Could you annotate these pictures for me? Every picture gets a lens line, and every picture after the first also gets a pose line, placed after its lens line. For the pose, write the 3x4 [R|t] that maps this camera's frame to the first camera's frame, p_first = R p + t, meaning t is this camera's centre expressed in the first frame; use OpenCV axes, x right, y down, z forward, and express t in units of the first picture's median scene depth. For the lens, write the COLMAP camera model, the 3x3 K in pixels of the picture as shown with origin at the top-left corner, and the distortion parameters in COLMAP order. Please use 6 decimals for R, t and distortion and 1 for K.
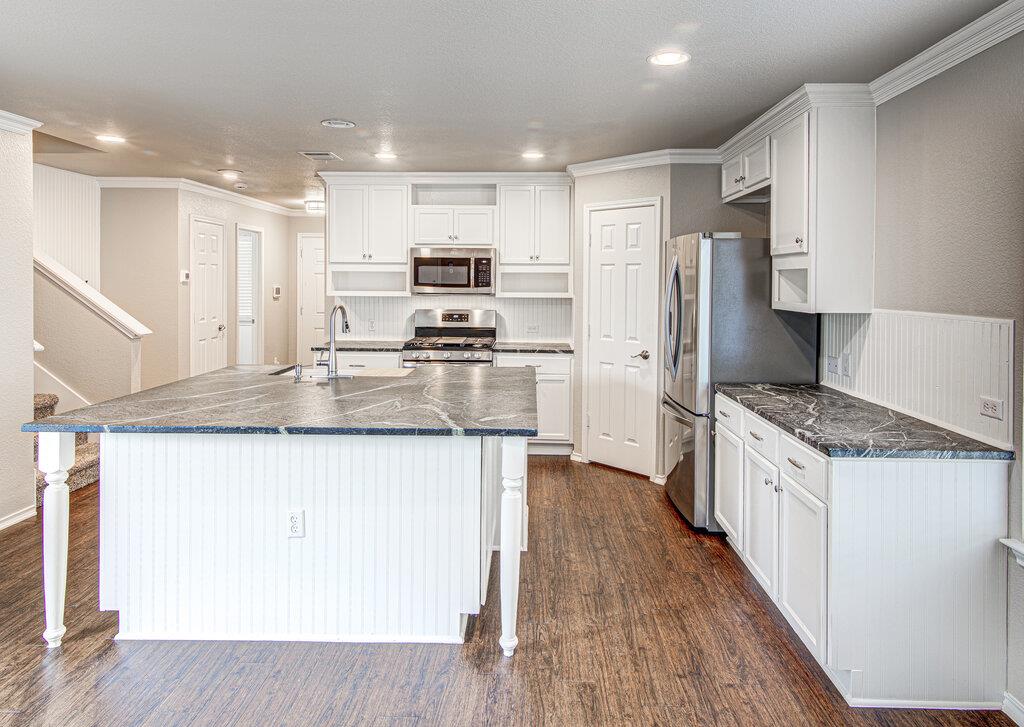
lens RADIAL K [[645.6, 0, 513.1], [0, 645.6, 289.3], [0, 0, 1]] dist [0.010517, 0.003775]
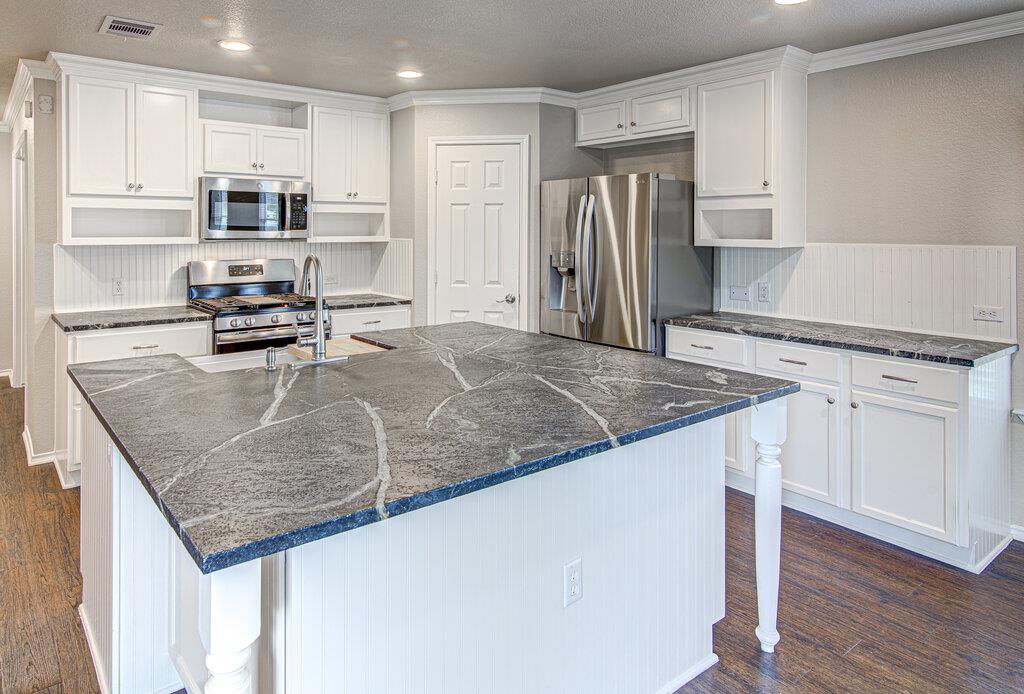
lens RADIAL K [[641.5, 0, 439.6], [0, 641.5, 235.8], [0, 0, 1]] dist [0.024494, -0.001552]
pose [[0.789551, -0.012696, 0.613554, -0.398628], [0.011964, 0.999914, 0.005294, 0.001446], [-0.613568, 0.003160, 0.789635, 0.265288]]
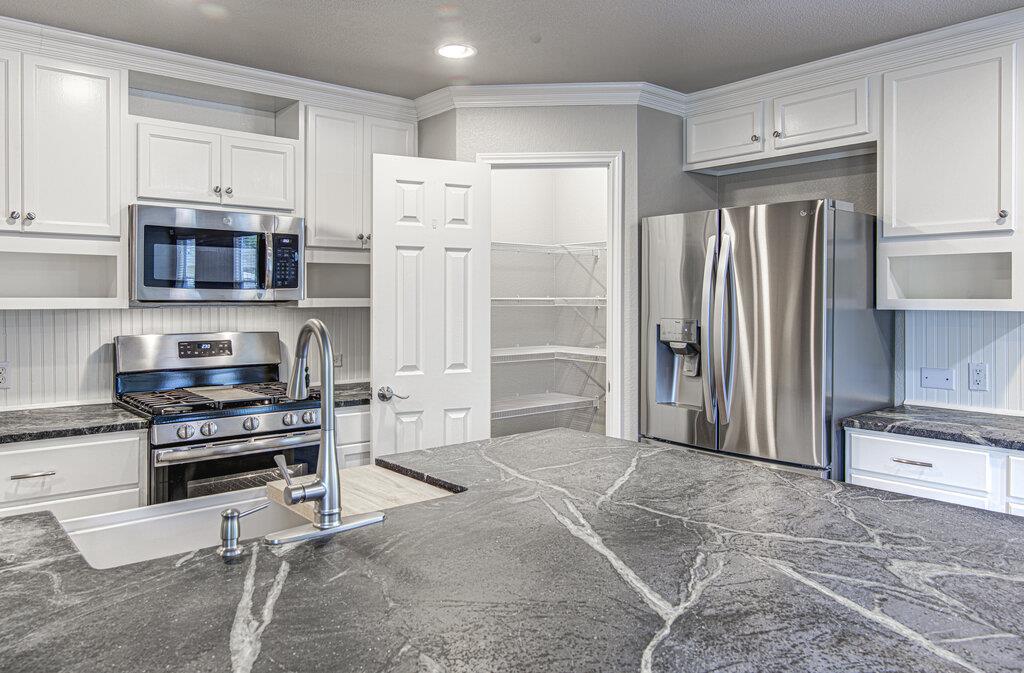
lens RADIAL K [[719.3, 0, 490.5], [0, 719.3, 305.6], [0, 0, 1]] dist [0.011343, -0.008352]
pose [[0.749530, -0.013726, 0.661828, -0.316338], [0.013310, 0.999895, 0.005665, 0.009792], [-0.661837, 0.004563, 0.749634, 0.440563]]
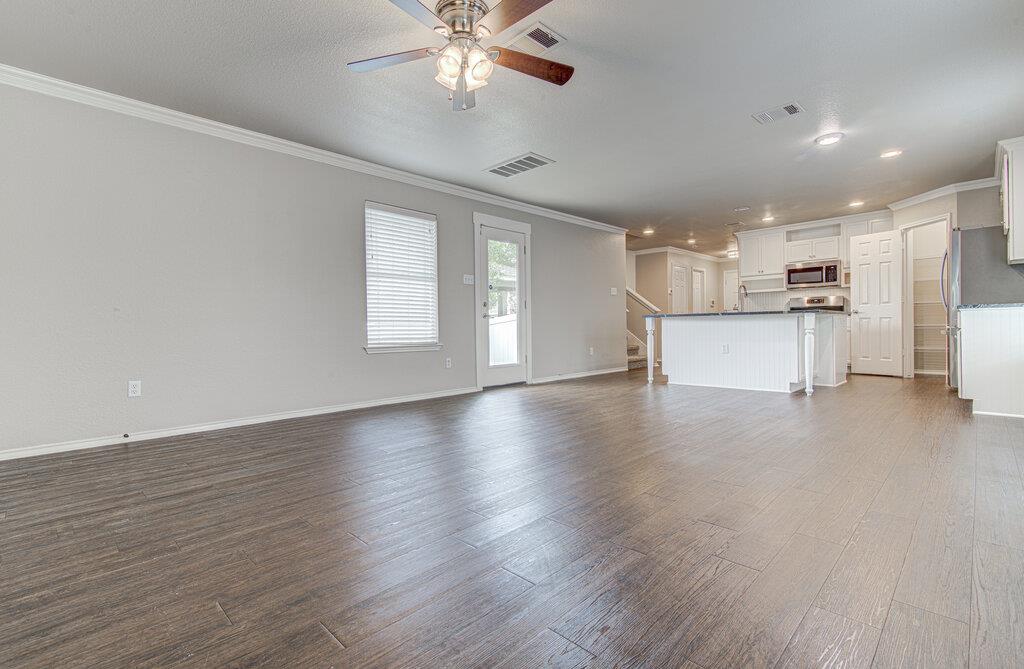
lens RADIAL K [[455.8, 0, 508.2], [0, 455.8, 333.9], [0, 0, 1]] dist [0.001499, 0.000029]
pose [[0.722568, -0.010742, -0.691216, 0.181235], [0.014048, 0.999901, -0.000855, 0.132011], [0.691157, -0.009093, 0.722648, -0.554423]]
